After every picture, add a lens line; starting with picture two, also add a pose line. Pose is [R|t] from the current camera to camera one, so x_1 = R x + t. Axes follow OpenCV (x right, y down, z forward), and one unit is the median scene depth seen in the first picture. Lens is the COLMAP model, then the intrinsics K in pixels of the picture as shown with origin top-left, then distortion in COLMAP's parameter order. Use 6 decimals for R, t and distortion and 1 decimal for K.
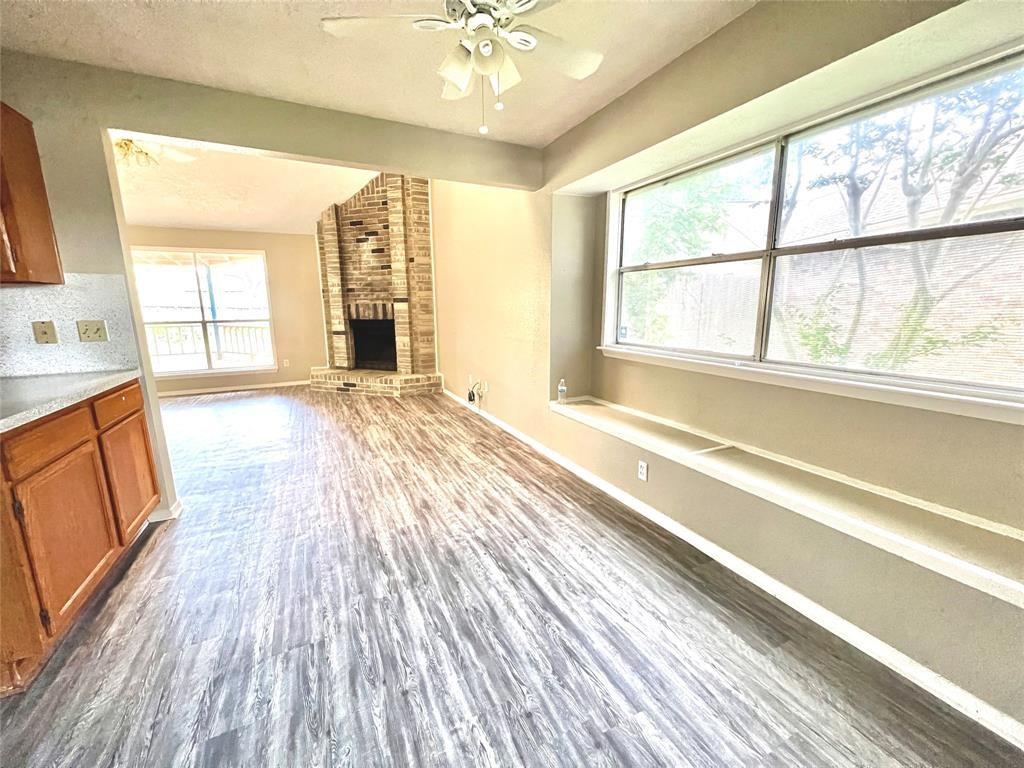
lens RADIAL K [[406.5, 0, 512.0], [0, 406.5, 384.0], [0, 0, 1]] dist [-0.000184, 0.000022]
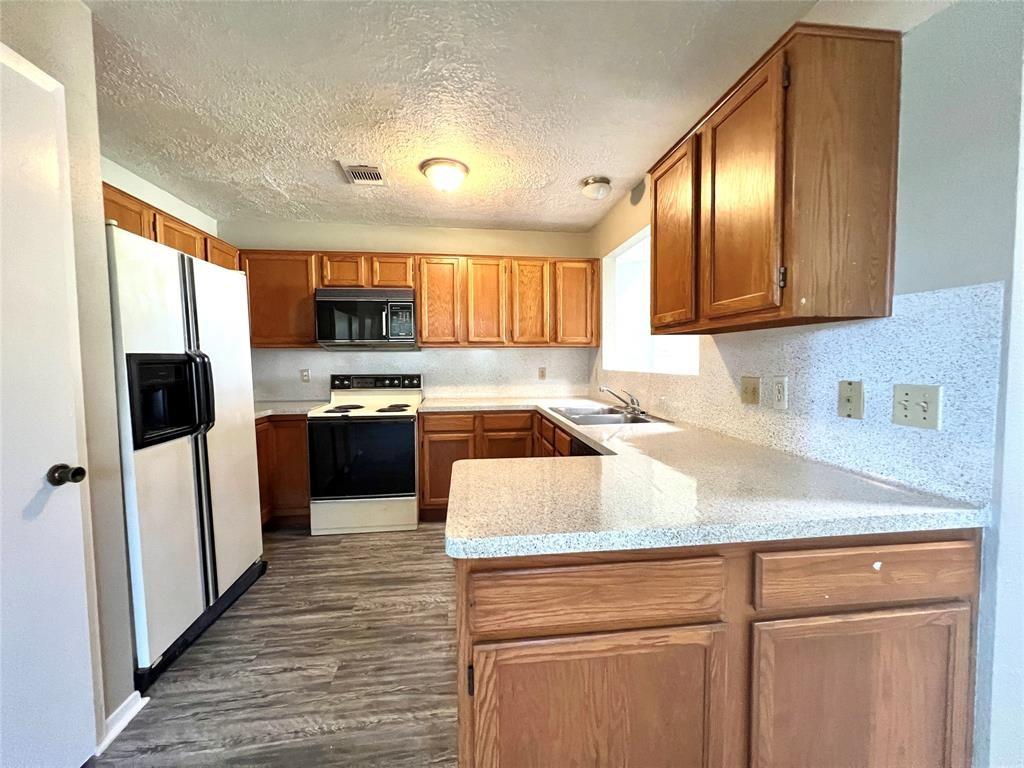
lens RADIAL K [[406.5, 0, 512.0], [0, 406.5, 384.0], [0, 0, 1]] dist [-0.000184, 0.000022]
pose [[-0.344321, 0.067058, -0.936454, -0.466575], [-0.159168, 0.978838, 0.128617, -0.164668], [0.925261, 0.193339, -0.326361, 0.816644]]
